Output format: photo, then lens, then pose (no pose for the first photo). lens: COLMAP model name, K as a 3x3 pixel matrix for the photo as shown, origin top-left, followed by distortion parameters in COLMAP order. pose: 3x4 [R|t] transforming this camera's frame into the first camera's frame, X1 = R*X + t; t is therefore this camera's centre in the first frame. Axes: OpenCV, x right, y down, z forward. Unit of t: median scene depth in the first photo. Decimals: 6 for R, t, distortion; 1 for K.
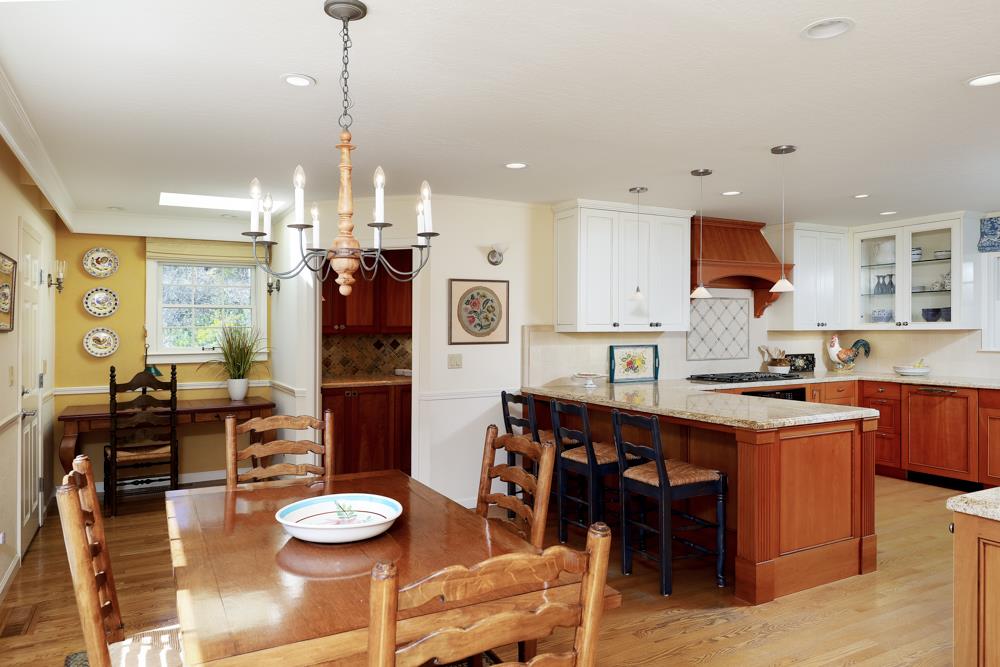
lens RADIAL K [[670.6, 0, 500.0], [0, 670.6, 333.5], [0, 0, 1]] dist [0.000026, 0.000500]
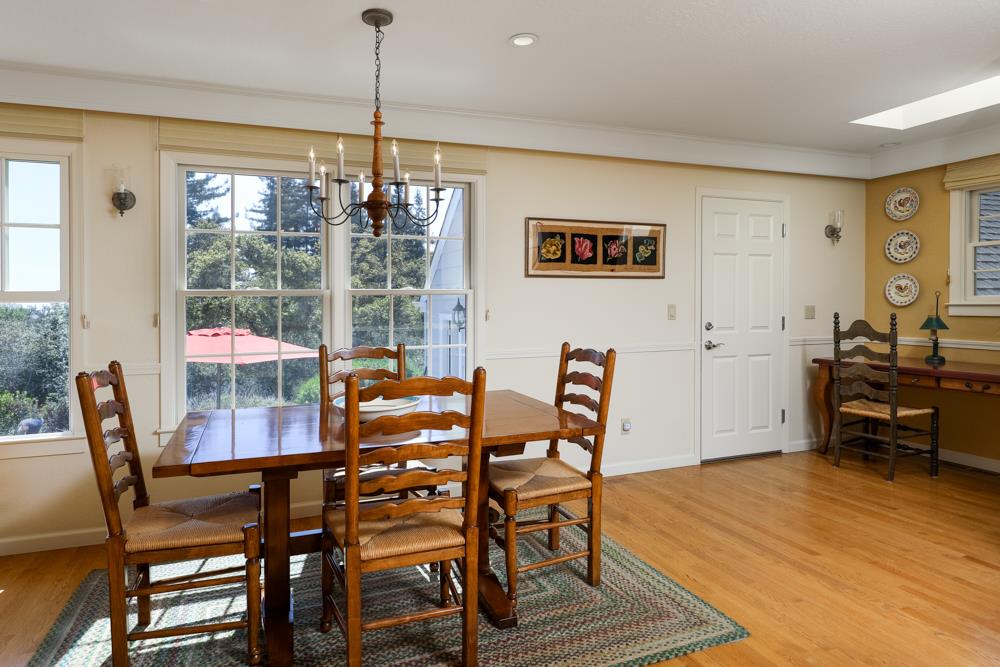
lens RADIAL K [[670.6, 0, 500.0], [0, 670.6, 333.5], [0, 0, 1]] dist [0.000026, 0.000500]
pose [[-0.140034, 0.052525, -0.988752, 0.440690], [0.002813, 0.998609, 0.052651, 0.024421], [0.990143, 0.004592, -0.139987, 0.615834]]
